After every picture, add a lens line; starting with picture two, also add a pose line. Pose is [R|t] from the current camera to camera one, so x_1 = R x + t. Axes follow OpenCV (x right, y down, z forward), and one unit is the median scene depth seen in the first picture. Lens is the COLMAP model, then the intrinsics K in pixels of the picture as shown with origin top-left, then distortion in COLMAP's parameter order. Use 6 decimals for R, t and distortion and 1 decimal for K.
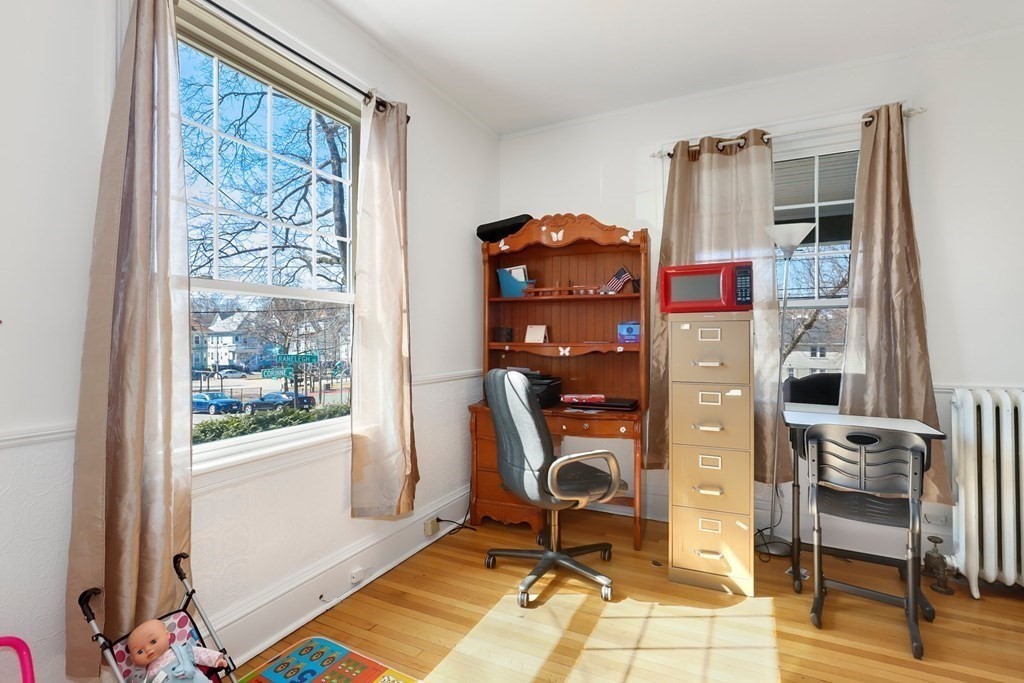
lens RADIAL K [[483.5, 0, 512.0], [0, 483.5, 341.5], [0, 0, 1]] dist [0.026279, -0.000269]
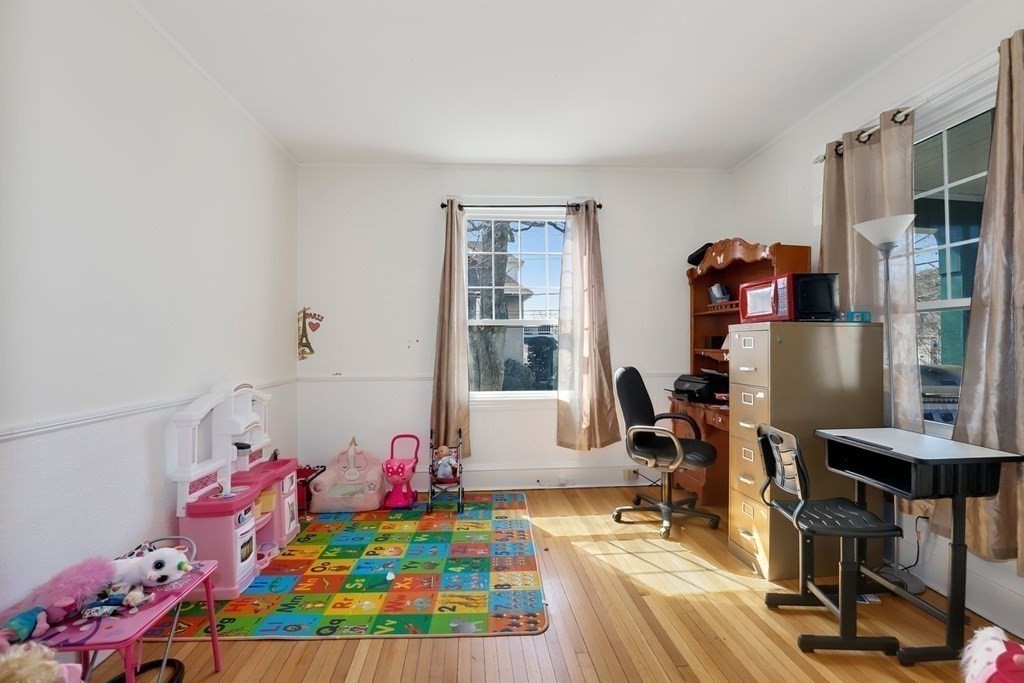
lens RADIAL K [[489.3, 0, 512.0], [0, 489.3, 341.5], [0, 0, 1]] dist [-0.000508, -0.000198]
pose [[0.507873, -0.000311, -0.861432, 1.126857], [0.002692, 0.999996, 0.001226, -0.024524], [0.861428, -0.002942, 0.507872, -0.063659]]
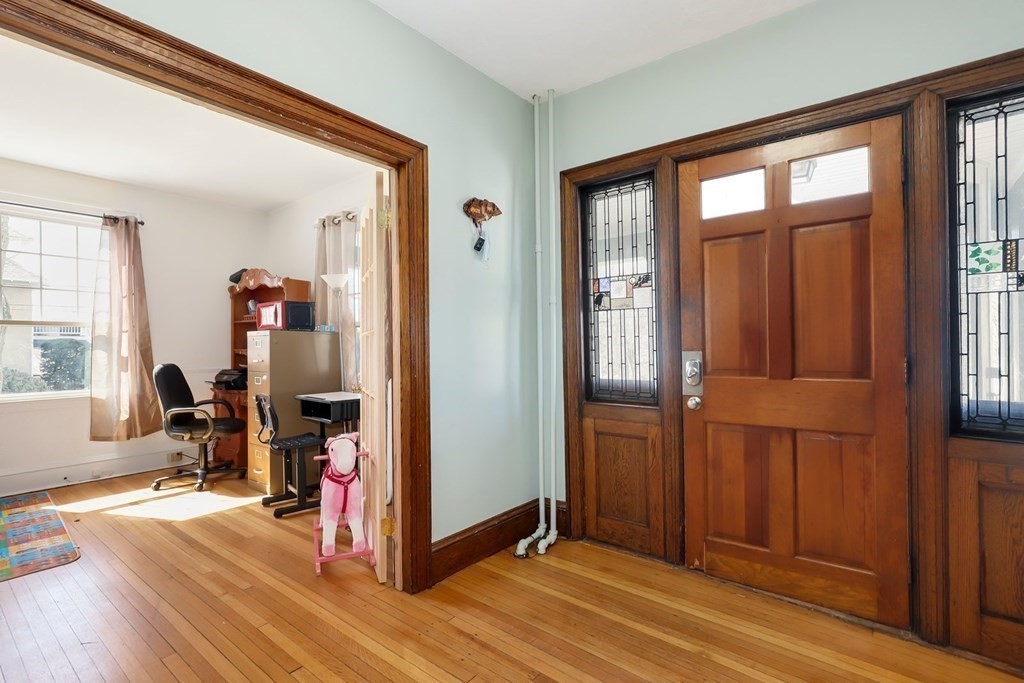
lens RADIAL K [[465.2, 0, 515.1], [0, 465.2, 344.8], [0, 0, 1]] dist [-0.023192, 0.009397]
pose [[0.979767, 0.000395, -0.200141, 1.639220], [-0.000267, 1.000000, 0.000668, -0.015952], [0.200141, -0.000602, 0.979767, -0.427524]]
